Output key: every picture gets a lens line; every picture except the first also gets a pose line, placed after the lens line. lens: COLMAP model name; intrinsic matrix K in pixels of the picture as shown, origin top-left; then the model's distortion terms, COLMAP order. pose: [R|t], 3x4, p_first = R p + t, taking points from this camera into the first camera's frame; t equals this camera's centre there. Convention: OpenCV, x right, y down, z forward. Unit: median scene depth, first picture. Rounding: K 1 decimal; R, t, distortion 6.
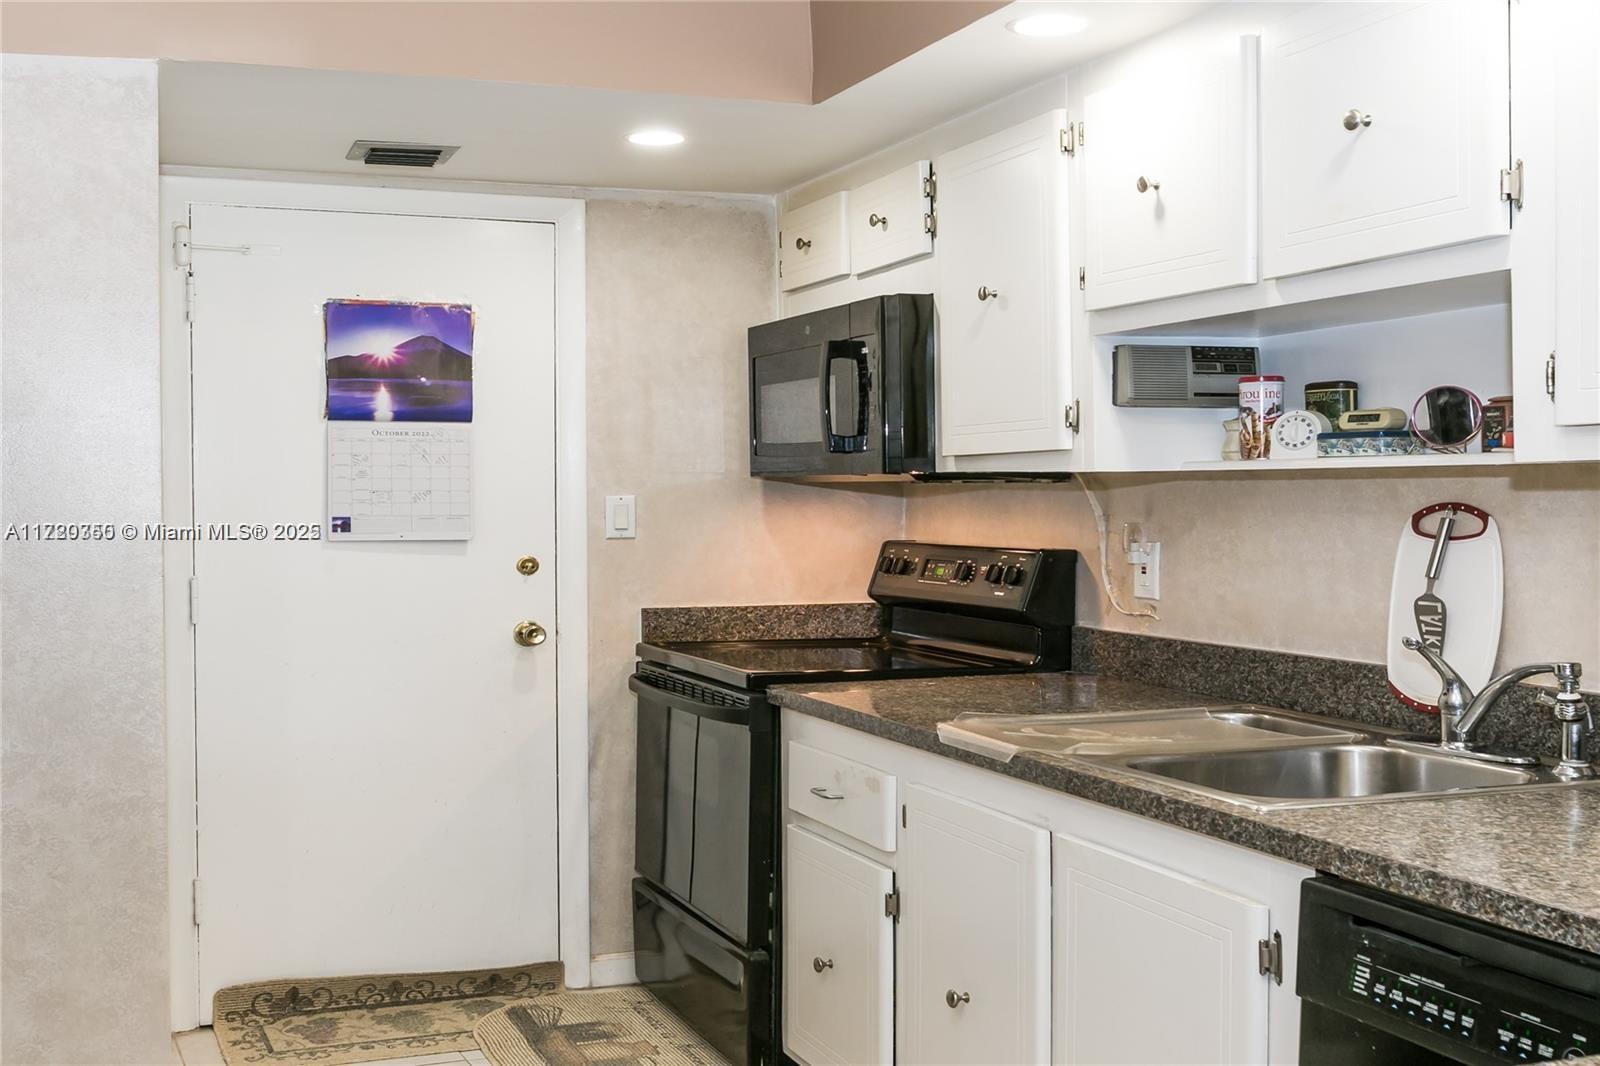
lens RADIAL K [[1646.0, 0, 800.0], [0, 1646.0, 533.6], [0, 0, 1]] dist [-0.006650, 0.000000]
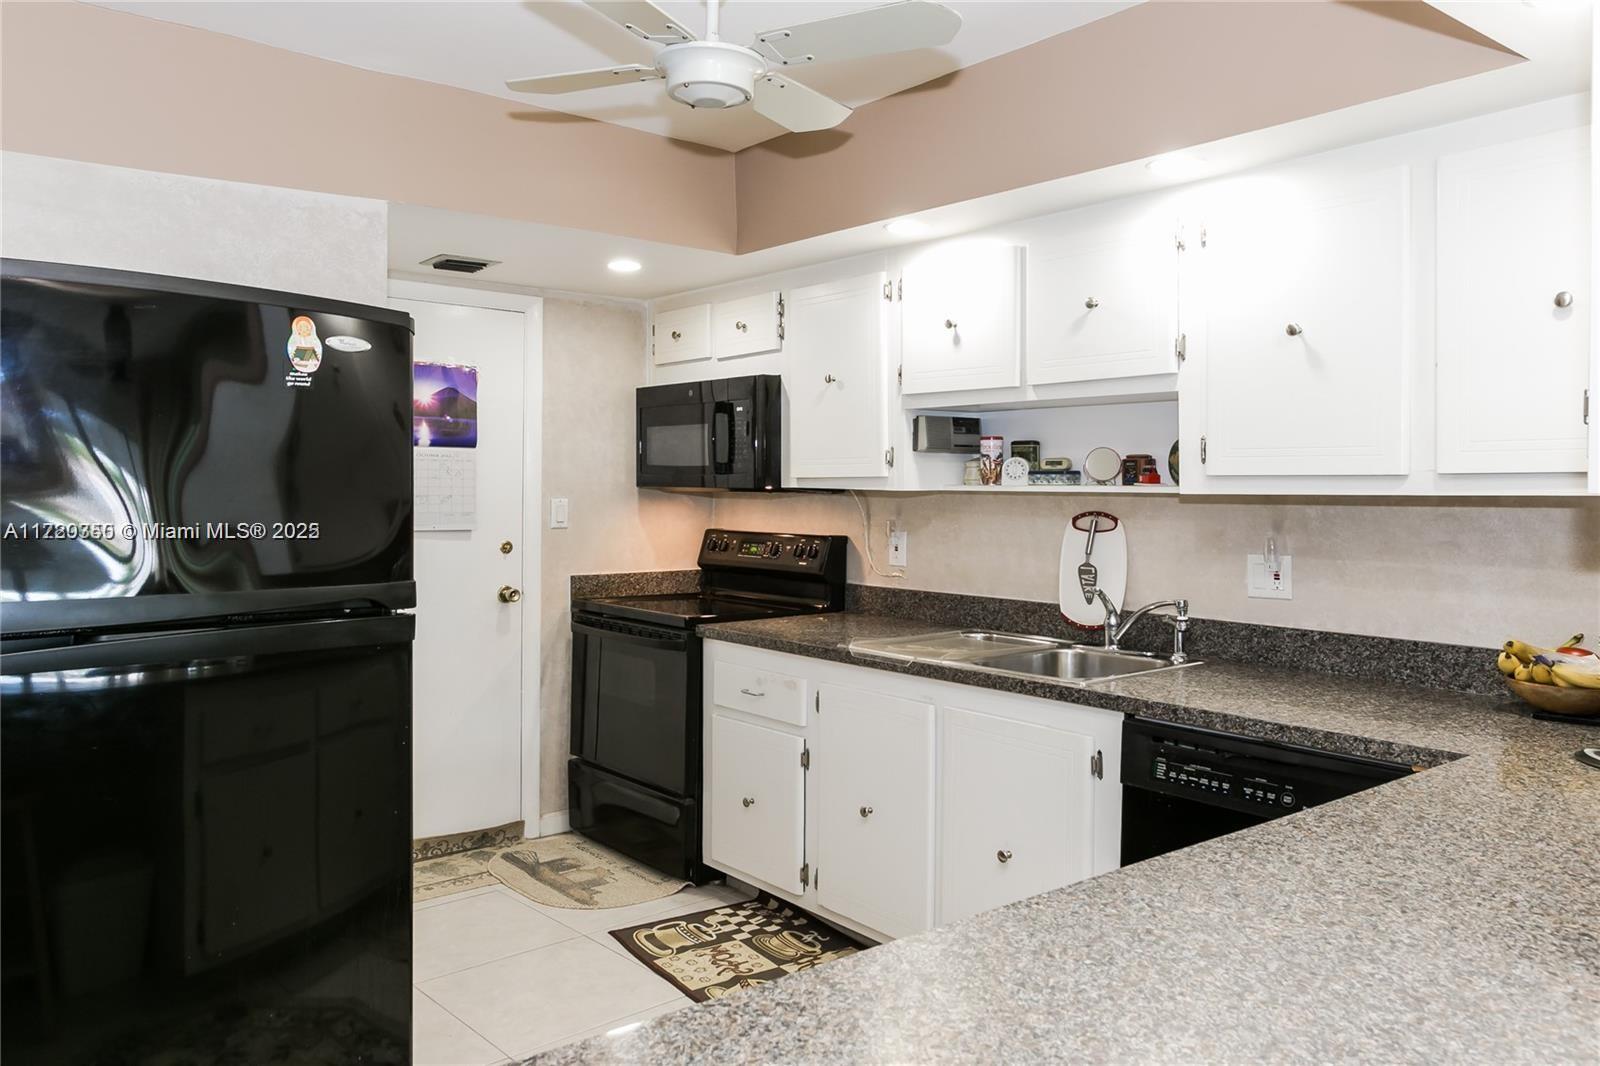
lens RADIAL K [[1197.0, 0, 790.5], [0, 1197.0, 483.5], [0, 0, 1]] dist [-0.003513, 0.002694]
pose [[0.930686, 0.015476, 0.365491, -0.349767], [-0.006768, 0.999662, -0.025094, -0.012980], [-0.365756, 0.020881, 0.930476, -0.080613]]
